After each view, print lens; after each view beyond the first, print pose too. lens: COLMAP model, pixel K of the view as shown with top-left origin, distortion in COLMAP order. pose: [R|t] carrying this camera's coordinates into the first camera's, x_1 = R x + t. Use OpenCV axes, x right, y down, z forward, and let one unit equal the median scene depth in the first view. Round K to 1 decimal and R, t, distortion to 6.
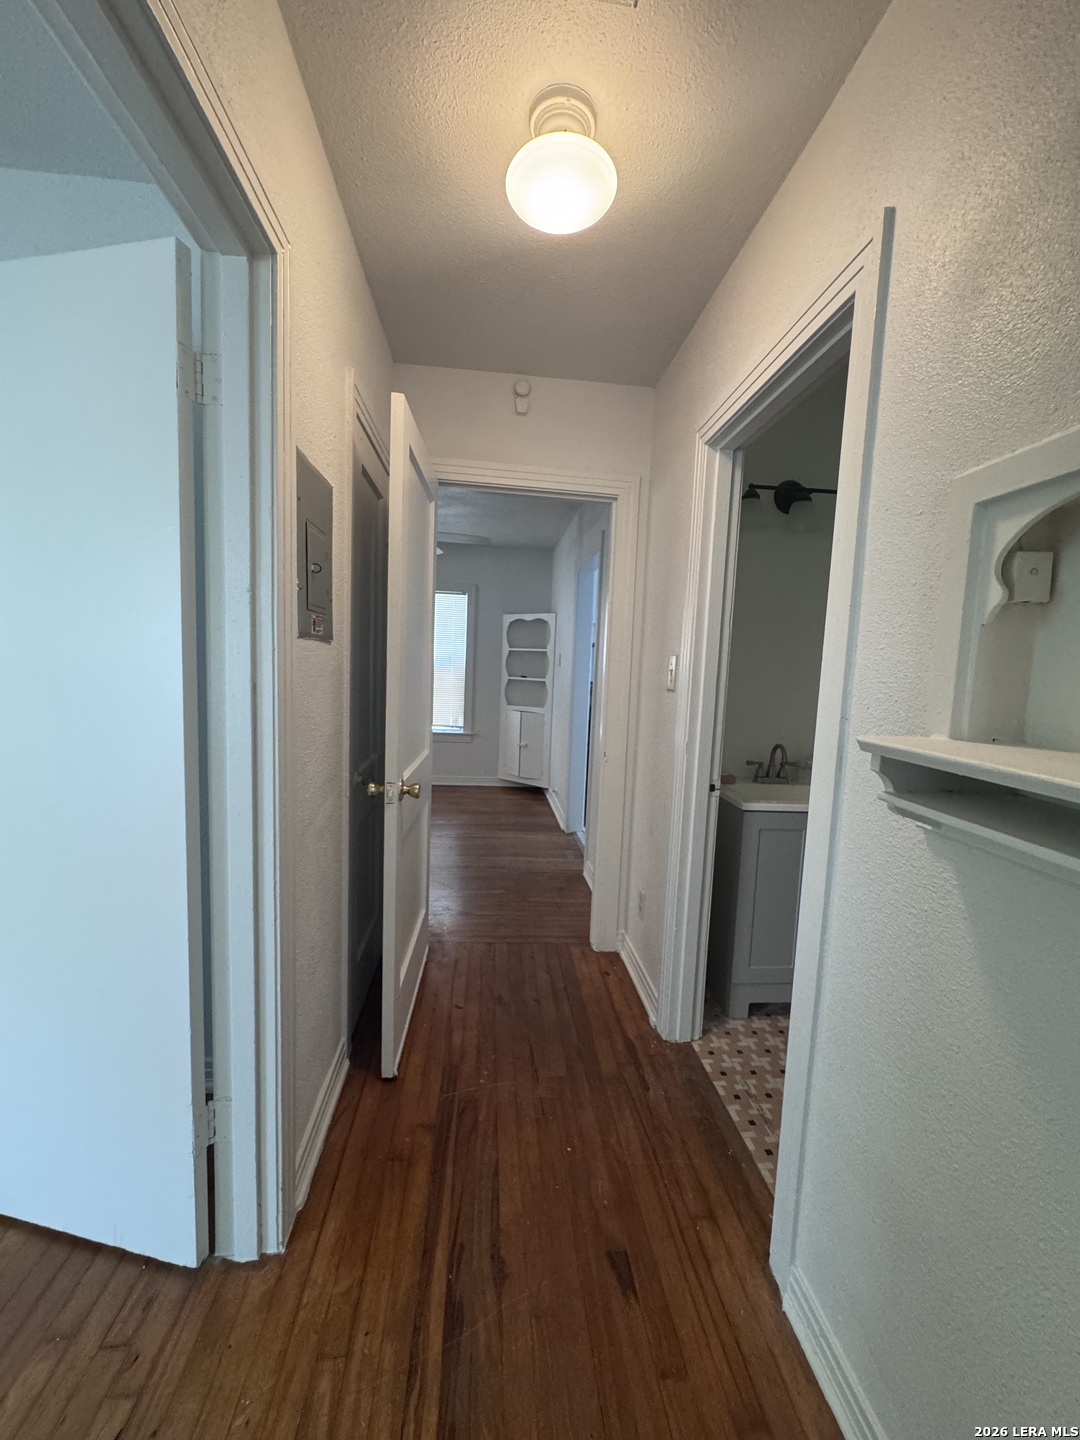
lens RADIAL K [[574.0, 0, 540.0], [0, 574.0, 720.0], [0, 0, 1]] dist [-0.006214, -0.000032]
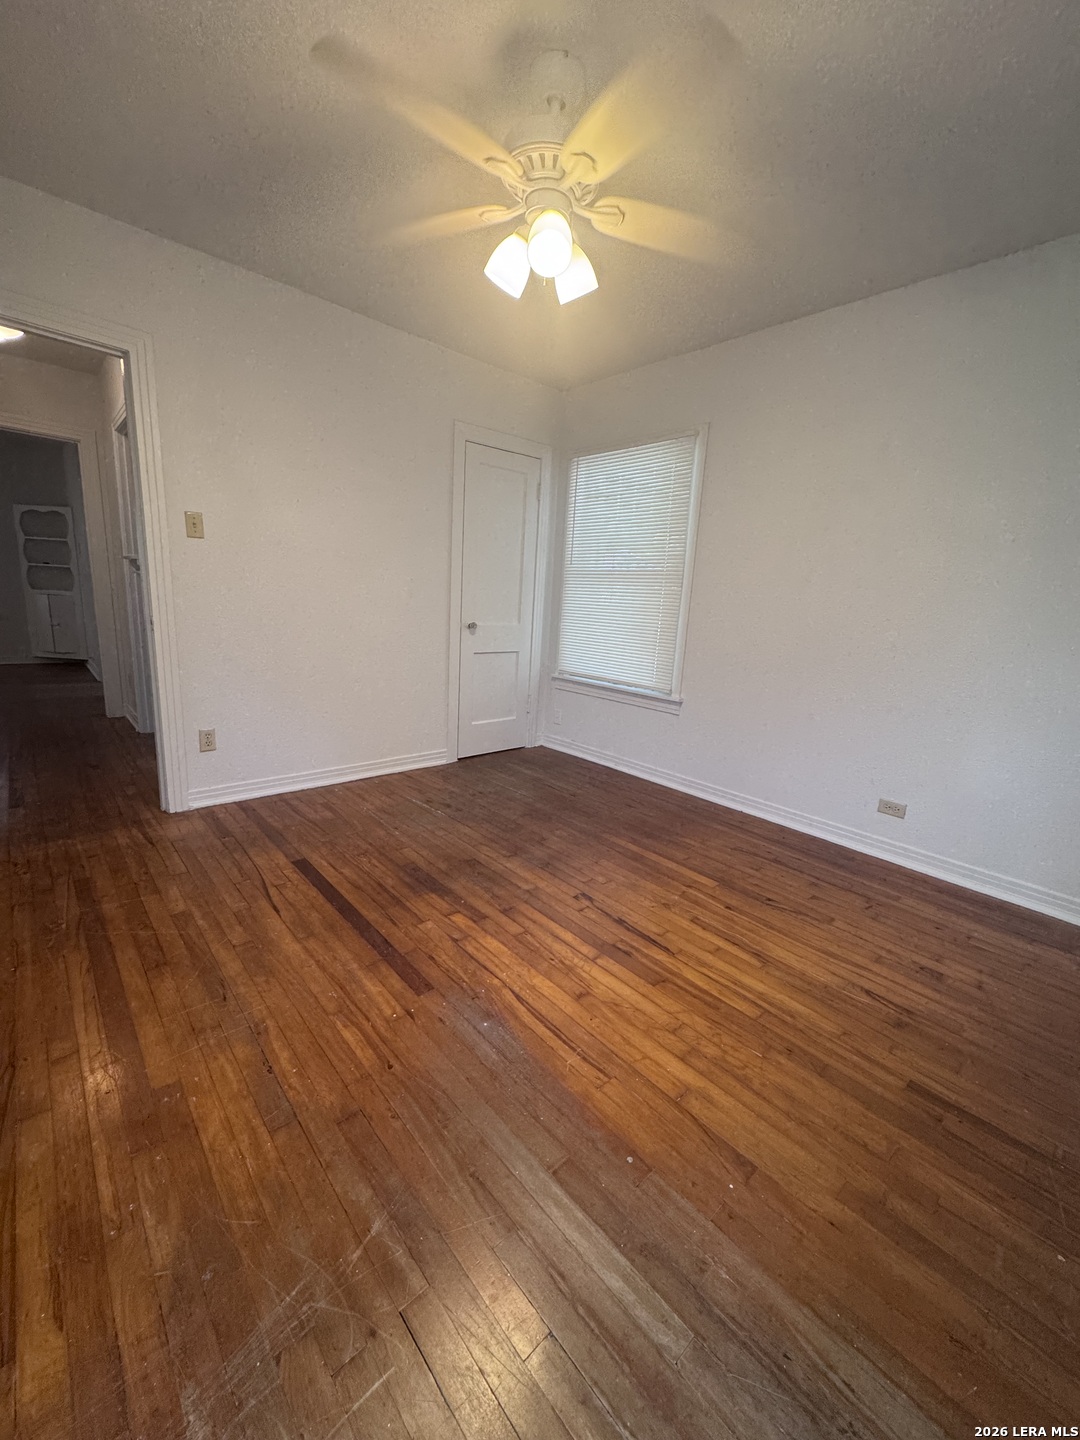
lens RADIAL K [[575.9, 0, 539.6], [0, 575.9, 719.2], [0, 0, 1]] dist [-0.005052, 0.000519]
pose [[0.805419, -0.119337, 0.580568, 0.063267], [0.032093, 0.986865, 0.158330, 0.082527], [-0.591837, -0.108890, 0.798669, -0.527640]]
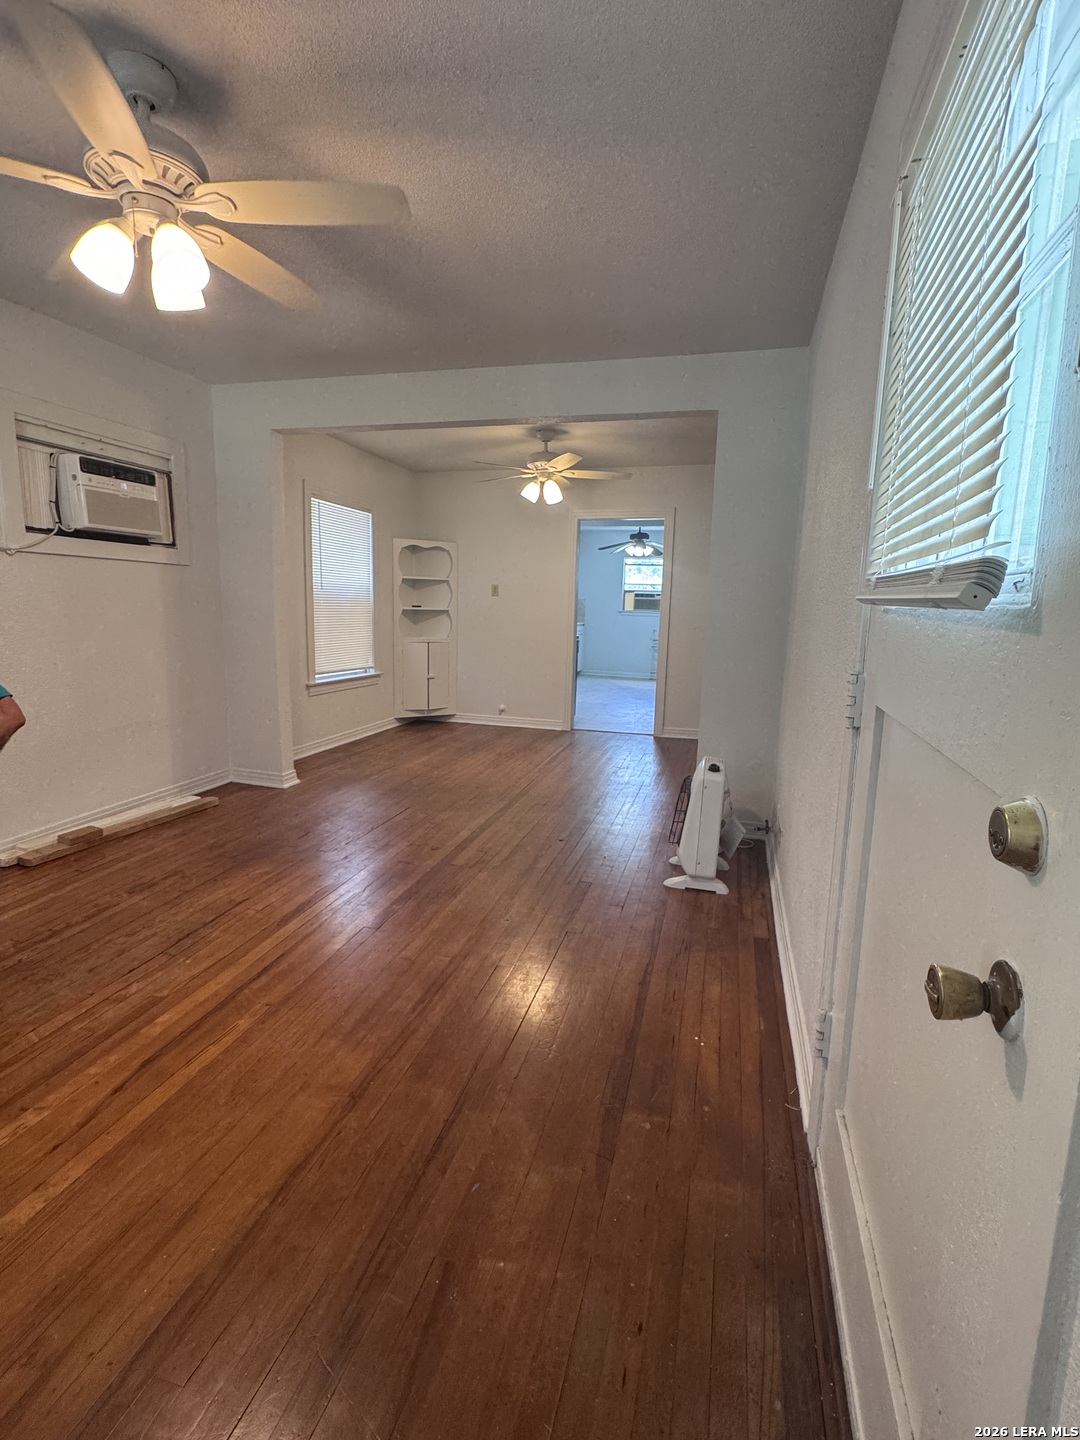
lens RADIAL K [[688.2, 0, 540.0], [0, 688.2, 720.0], [0, 0, 1]] dist [-0.001784, -0.000801]
pose [[0.354963, -0.185430, 0.916306, -1.048248], [0.077510, 0.982595, 0.168818, -0.067484], [-0.931662, 0.011098, 0.363158, 0.396756]]
